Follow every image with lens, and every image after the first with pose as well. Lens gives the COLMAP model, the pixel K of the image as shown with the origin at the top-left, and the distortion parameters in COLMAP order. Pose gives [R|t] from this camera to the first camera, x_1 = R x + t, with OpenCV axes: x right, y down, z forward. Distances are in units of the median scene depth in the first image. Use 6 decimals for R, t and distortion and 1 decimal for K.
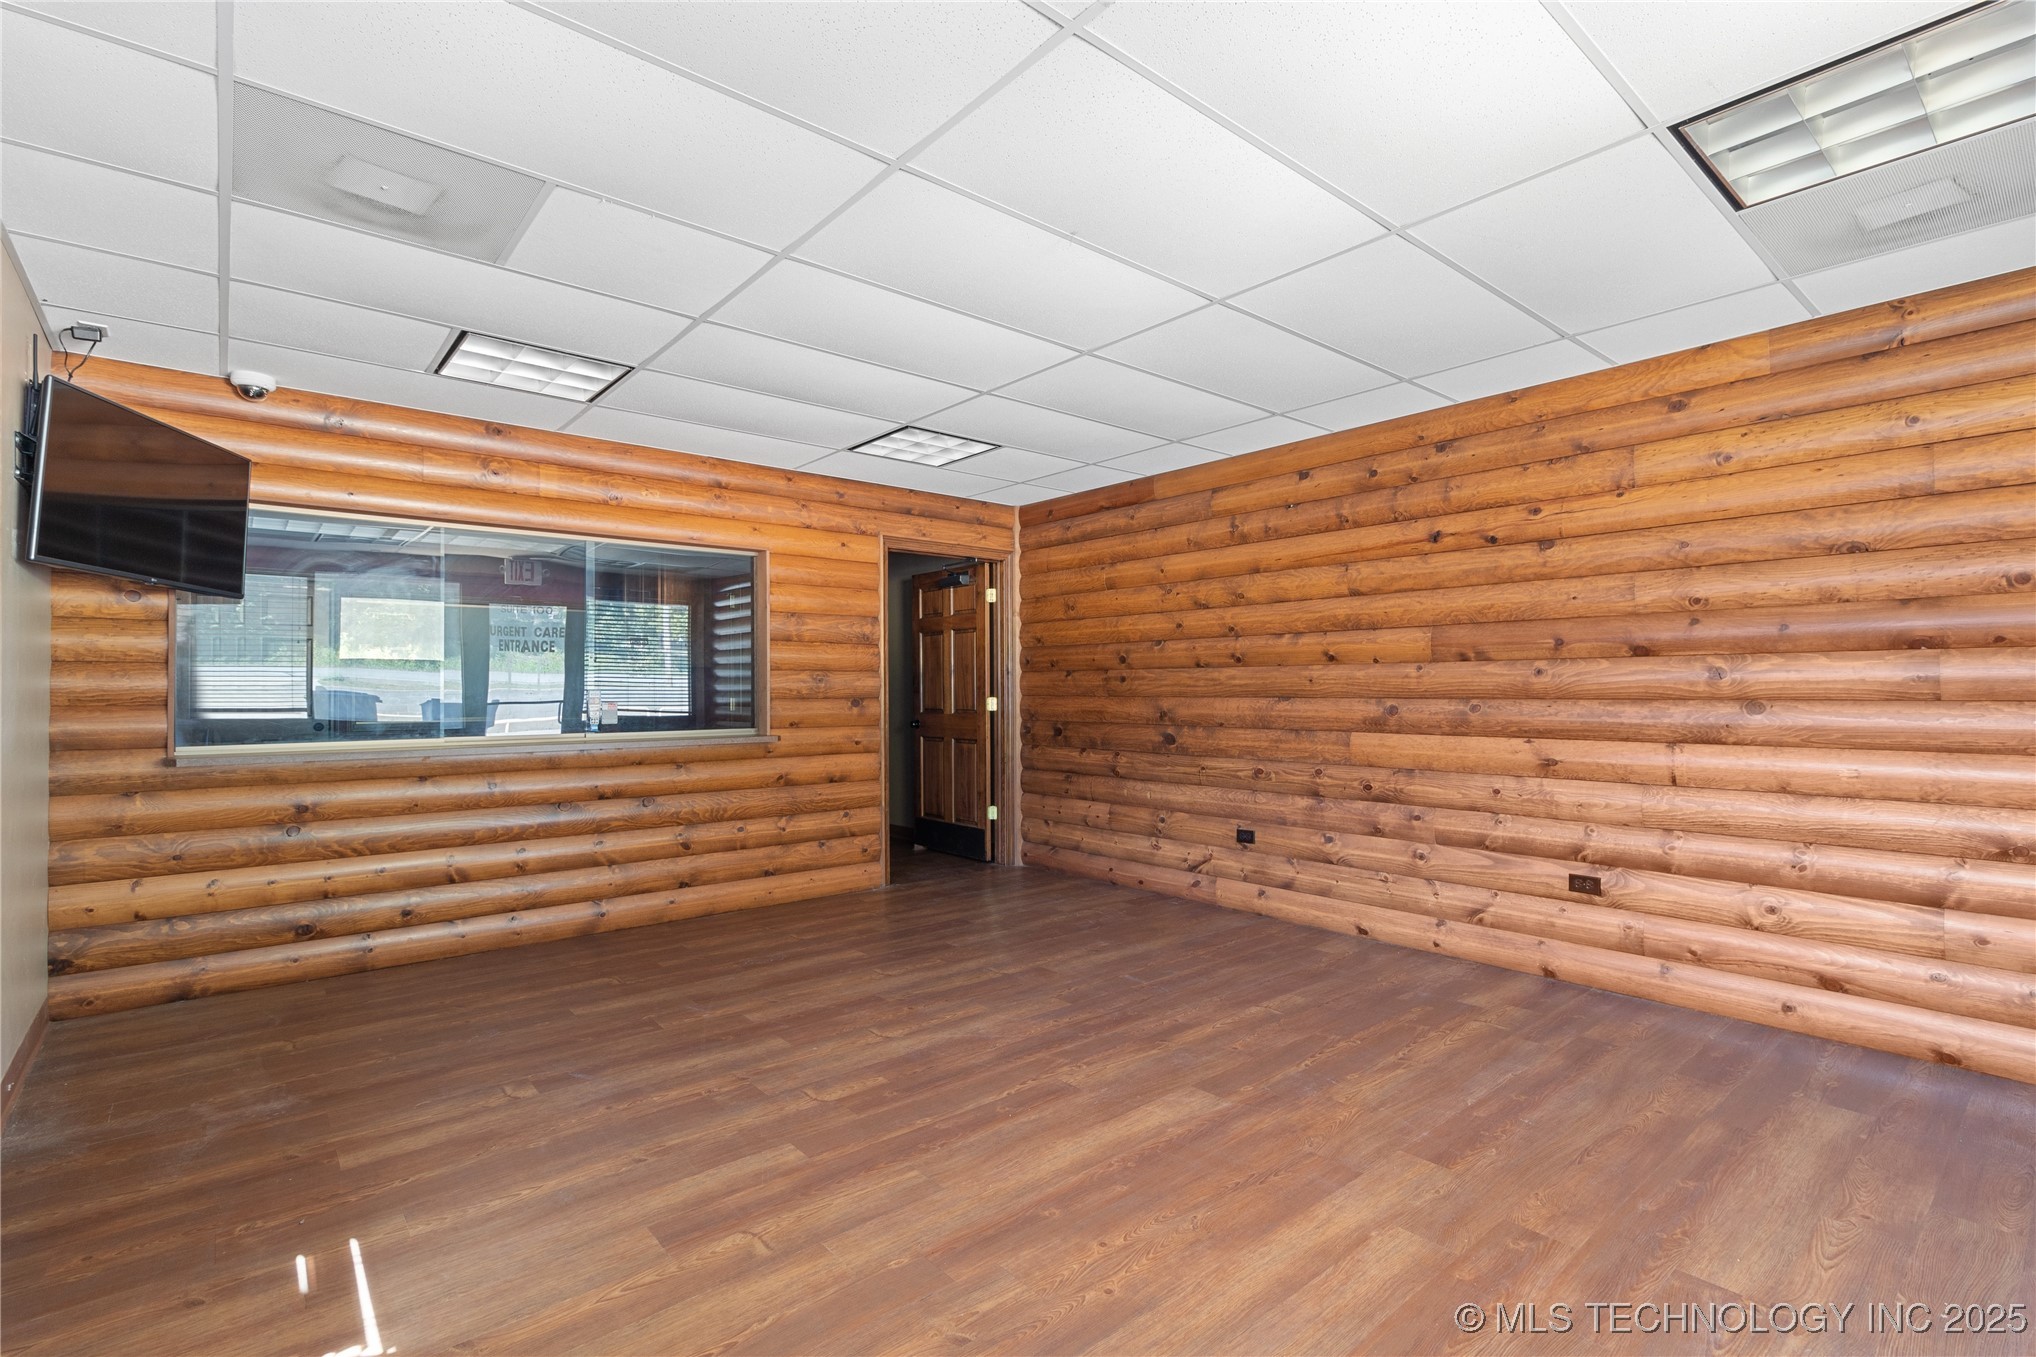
lens RADIAL K [[960.9, 0, 1019.3], [0, 960.9, 684.4], [0, 0, 1]] dist [0.005515, 0.001065]
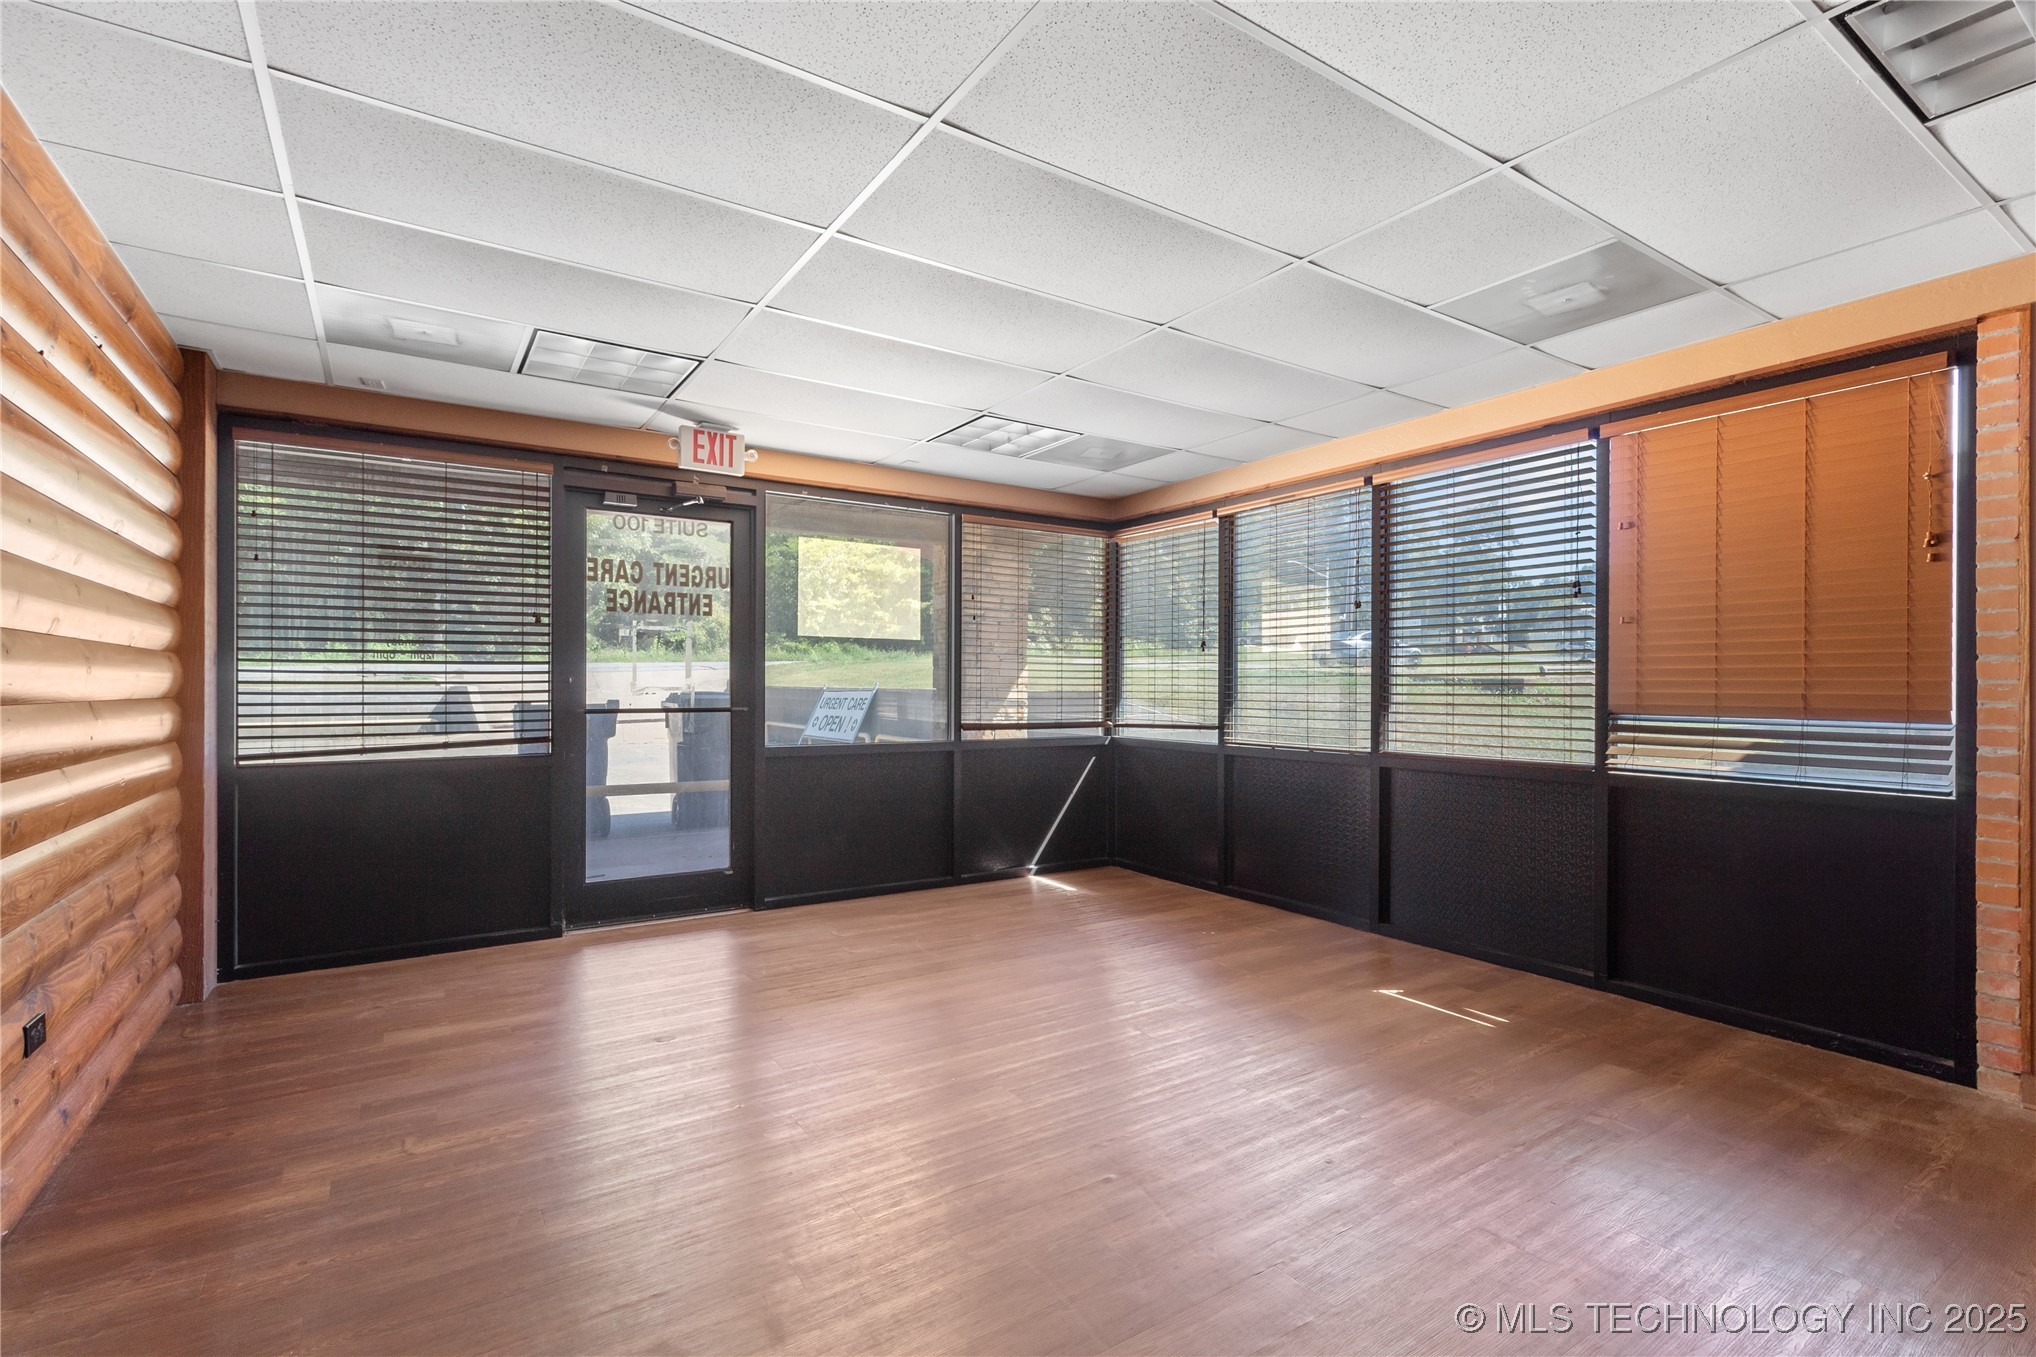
lens RADIAL K [[960.9, 0, 1025.0], [0, 960.9, 693.9], [0, 0, 1]] dist [0.005515, 0.001065]
pose [[-0.994089, -0.001109, 0.108560, -0.064796], [-0.002966, 0.999852, -0.016946, 0.029739], [-0.108525, -0.017168, -0.993945, 2.202147]]
